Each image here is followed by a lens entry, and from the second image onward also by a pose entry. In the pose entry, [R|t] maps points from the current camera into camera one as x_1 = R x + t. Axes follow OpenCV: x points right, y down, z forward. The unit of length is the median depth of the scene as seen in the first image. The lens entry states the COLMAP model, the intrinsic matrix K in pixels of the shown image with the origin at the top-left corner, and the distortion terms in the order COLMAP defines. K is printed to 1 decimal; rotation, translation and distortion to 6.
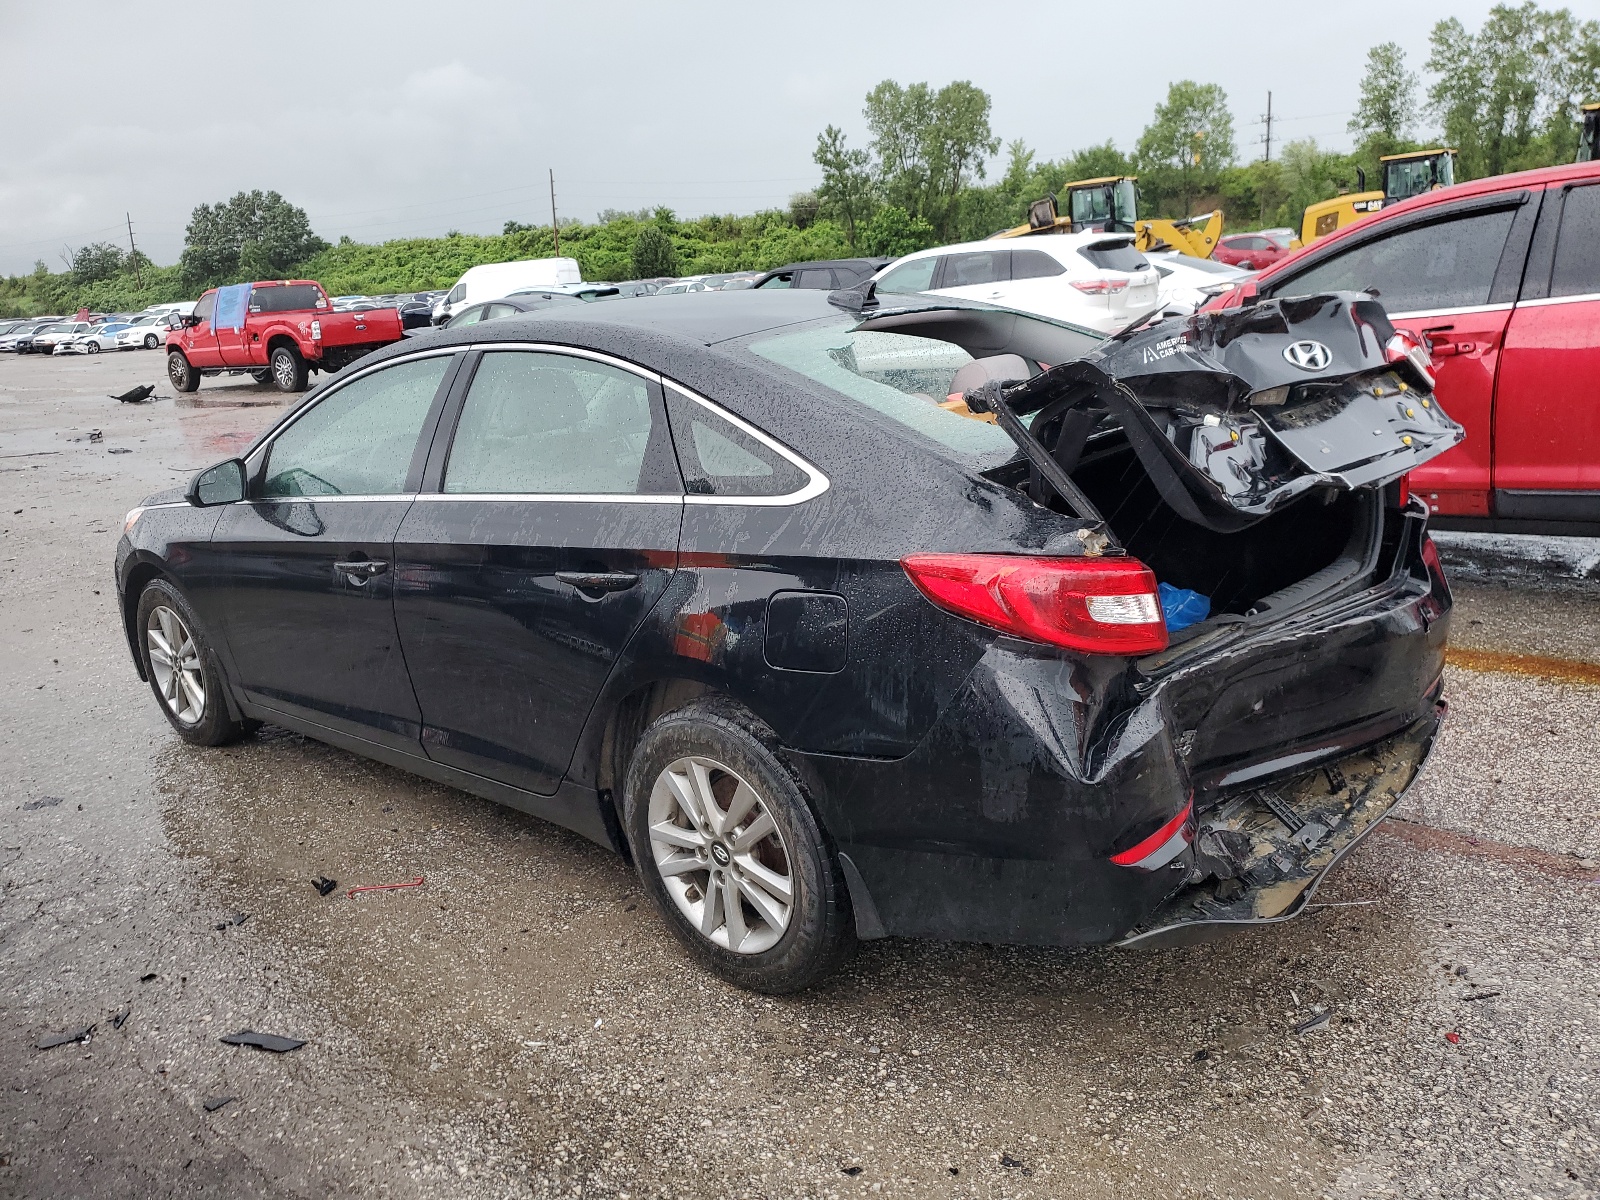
lens RADIAL K [[1212.8, 0, 816.4], [0, 1212.8, 601.0], [0, 0, 1]] dist [0.009615, 0.008989]
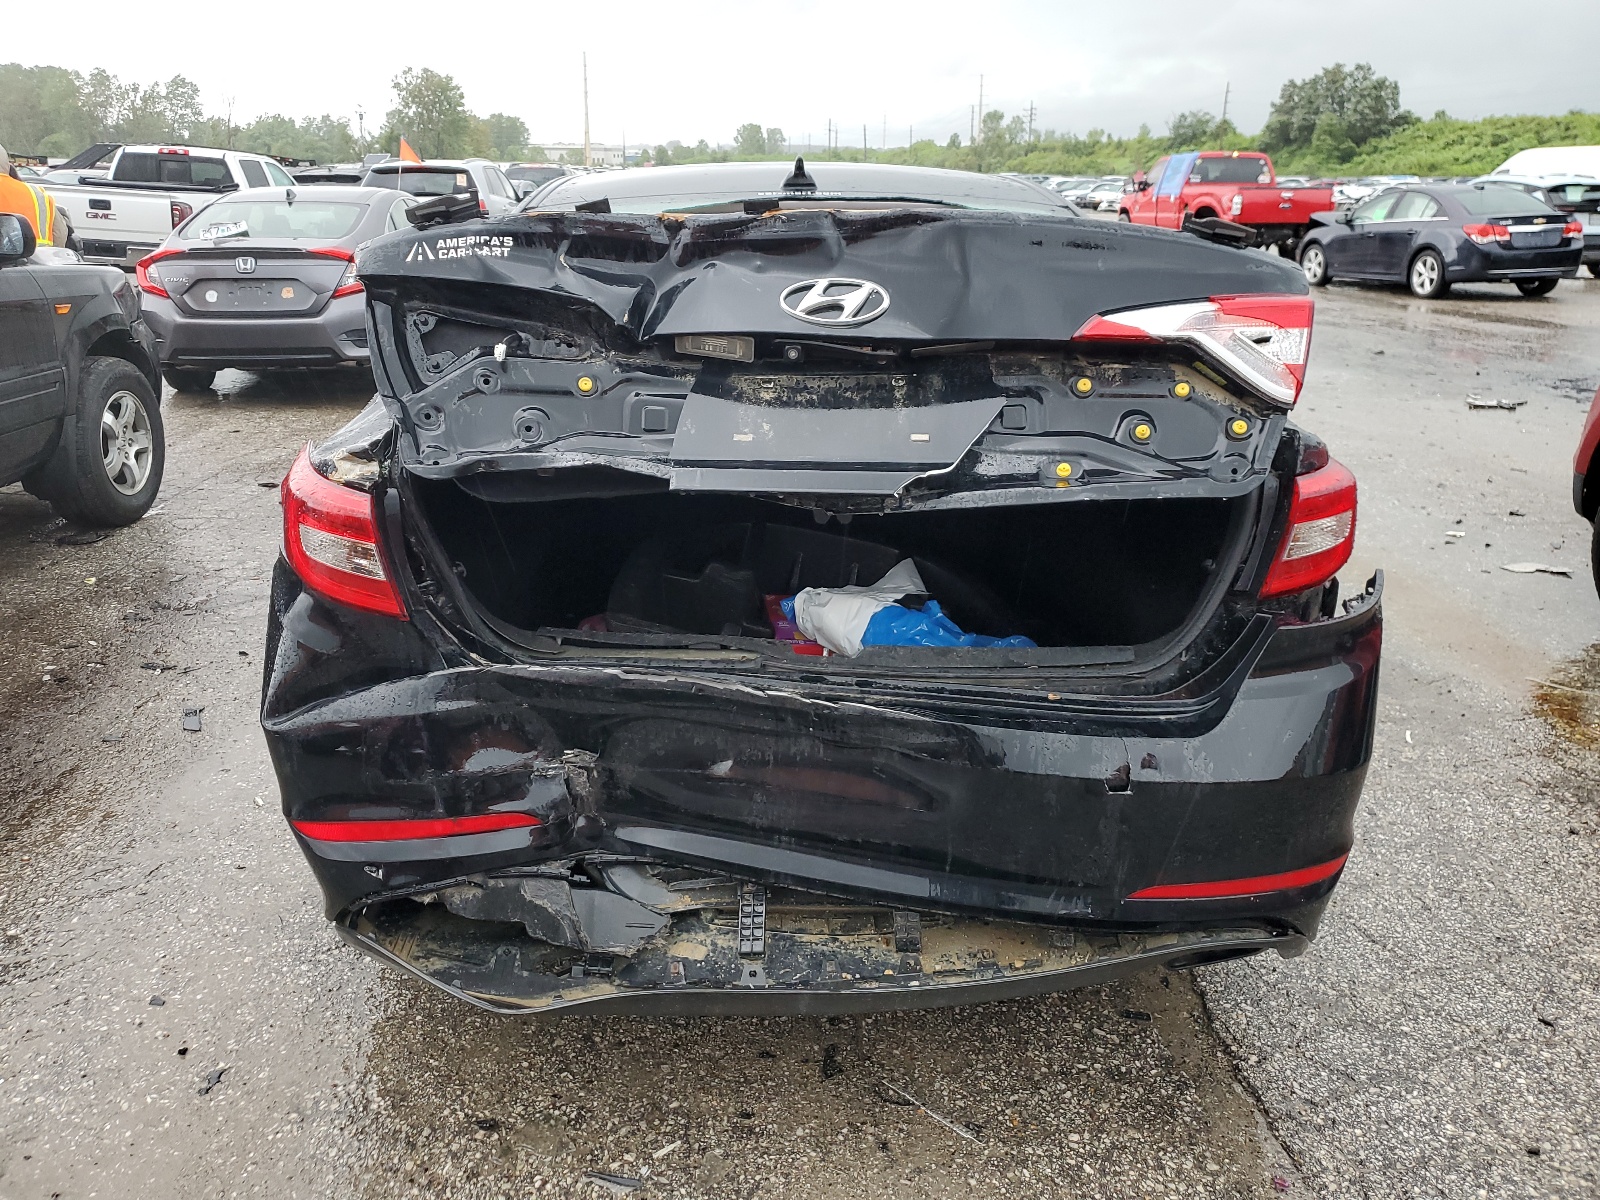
lens RADIAL K [[1212.8, 0, 816.4], [0, 1212.8, 601.0], [0, 0, 1]] dist [0.009615, 0.008989]
pose [[0.705398, 0.300305, -0.642052, 0.840837], [-0.239535, 0.953520, 0.182818, -0.158756], [0.667111, 0.024835, 0.744544, 0.491584]]
